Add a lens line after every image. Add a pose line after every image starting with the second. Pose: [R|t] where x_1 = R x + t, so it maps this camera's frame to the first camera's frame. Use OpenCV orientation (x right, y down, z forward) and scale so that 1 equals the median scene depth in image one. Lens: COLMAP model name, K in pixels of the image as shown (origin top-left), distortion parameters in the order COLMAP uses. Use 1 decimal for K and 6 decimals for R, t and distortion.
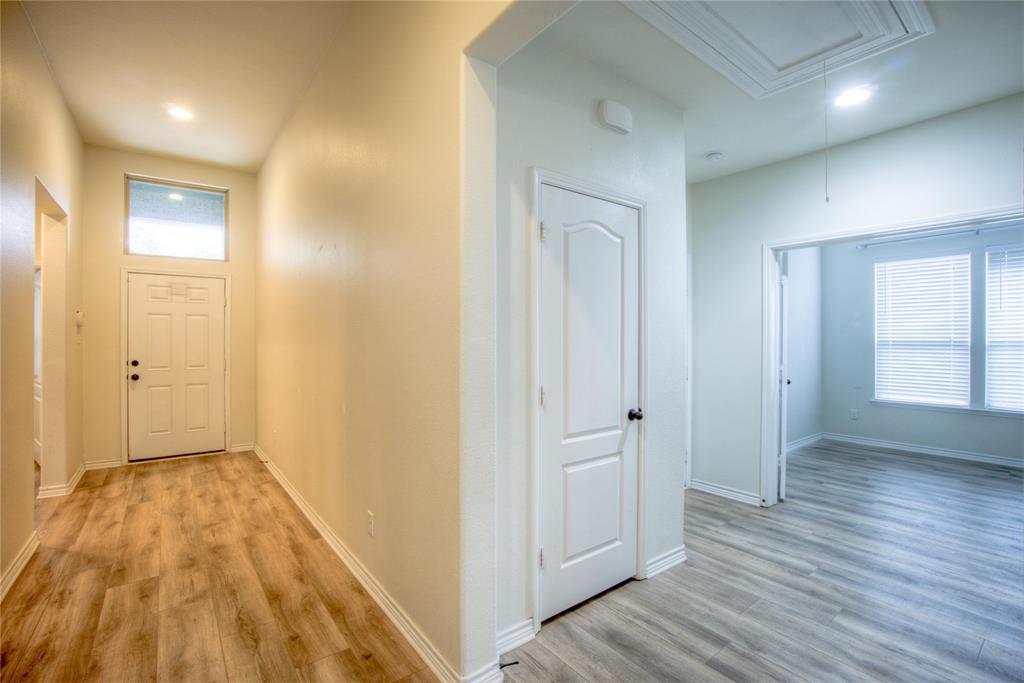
lens RADIAL K [[464.5, 0, 506.0], [0, 464.5, 343.0], [0, 0, 1]] dist [-0.058564, 0.024324]
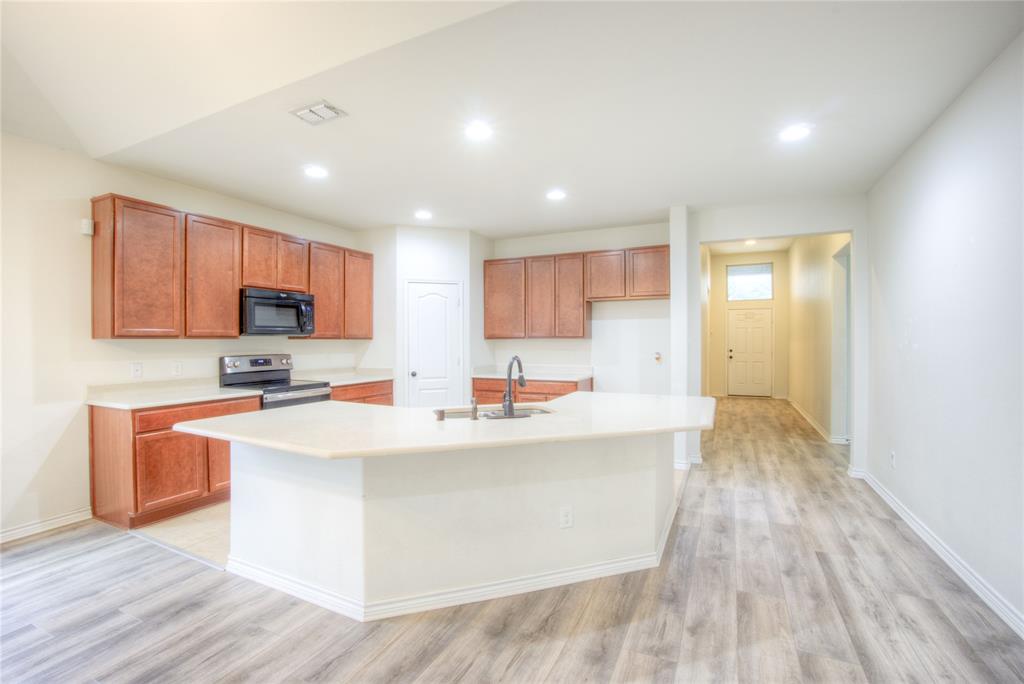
lens RADIAL K [[450.7, 0, 496.4], [0, 450.7, 340.6], [0, 0, 1]] dist [-0.054489, 0.020351]
pose [[0.430540, -0.001532, -0.902570, 0.637393], [-0.002307, 0.999993, -0.002798, 0.003925], [0.902569, 0.003287, 0.430533, -0.958852]]
